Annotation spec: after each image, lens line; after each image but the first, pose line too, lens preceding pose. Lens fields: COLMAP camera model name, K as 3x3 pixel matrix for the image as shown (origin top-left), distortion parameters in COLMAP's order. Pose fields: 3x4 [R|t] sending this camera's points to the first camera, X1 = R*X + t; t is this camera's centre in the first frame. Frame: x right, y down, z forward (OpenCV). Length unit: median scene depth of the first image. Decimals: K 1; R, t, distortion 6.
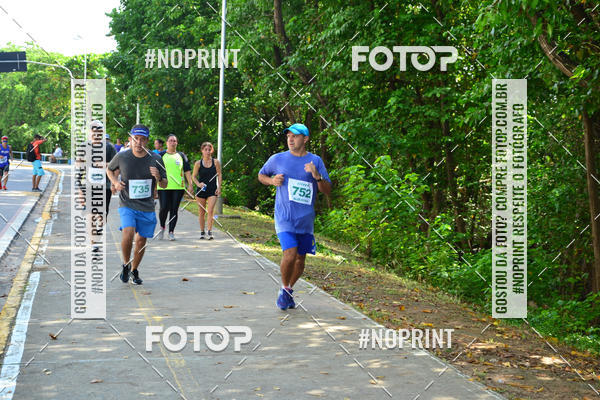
lens RADIAL K [[1203.7, 0, 300.0], [0, 1203.7, 200.0], [0, 0, 1]] dist [-0.049261, 0.094232]
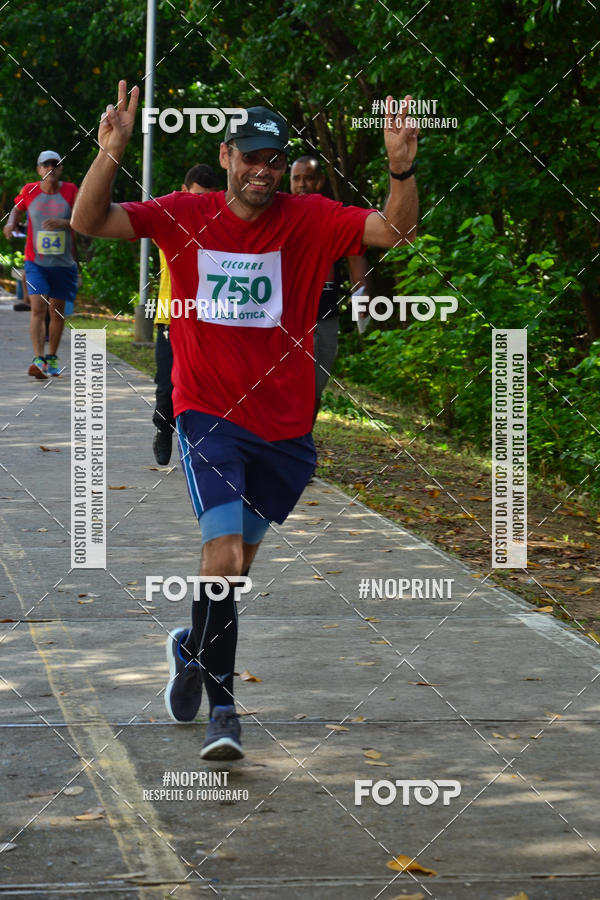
lens RADIAL K [[3017.5, 0, 300.0], [0, 3017.5, 450.0], [0, 0, 1]] dist [0.146490, 1.703620]
pose [[0.999462, 0.007476, -0.031944, 0.029968], [-0.006188, 0.999172, 0.040217, 0.006836], [0.032218, -0.039998, 0.998680, -0.165143]]
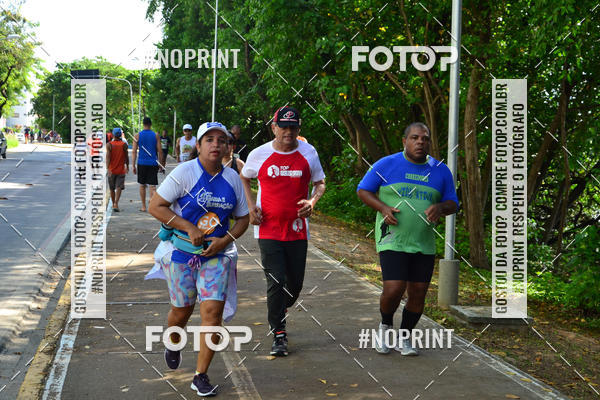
lens RADIAL K [[1079.8, 0, 300.0], [0, 1079.8, 200.0], [0, 0, 1]] dist [0.021561, 0.127046]
pose [[0.999447, 0.003151, -0.033117, 0.112837], [-0.002674, 0.999892, 0.014434, 0.025687], [0.033159, -0.014337, 0.999347, -0.585305]]
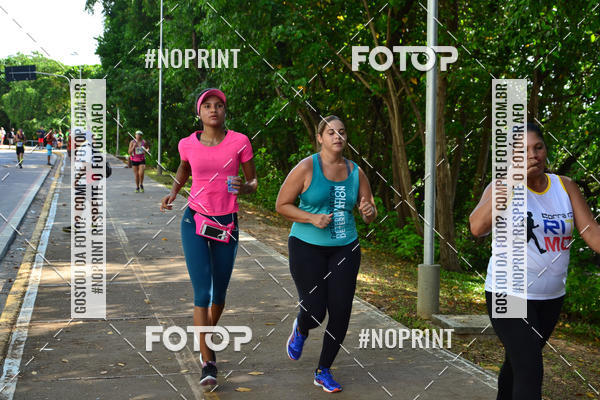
lens RADIAL K [[1127.6, 0, 300.0], [0, 1127.6, 200.0], [0, 0, 1]] dist [0.010684, 0.218941]
pose [[0.999832, -0.014114, 0.011706, 0.106182], [0.013937, 0.999789, 0.015062, 0.024974], [-0.011916, -0.014896, 0.999818, -0.564485]]
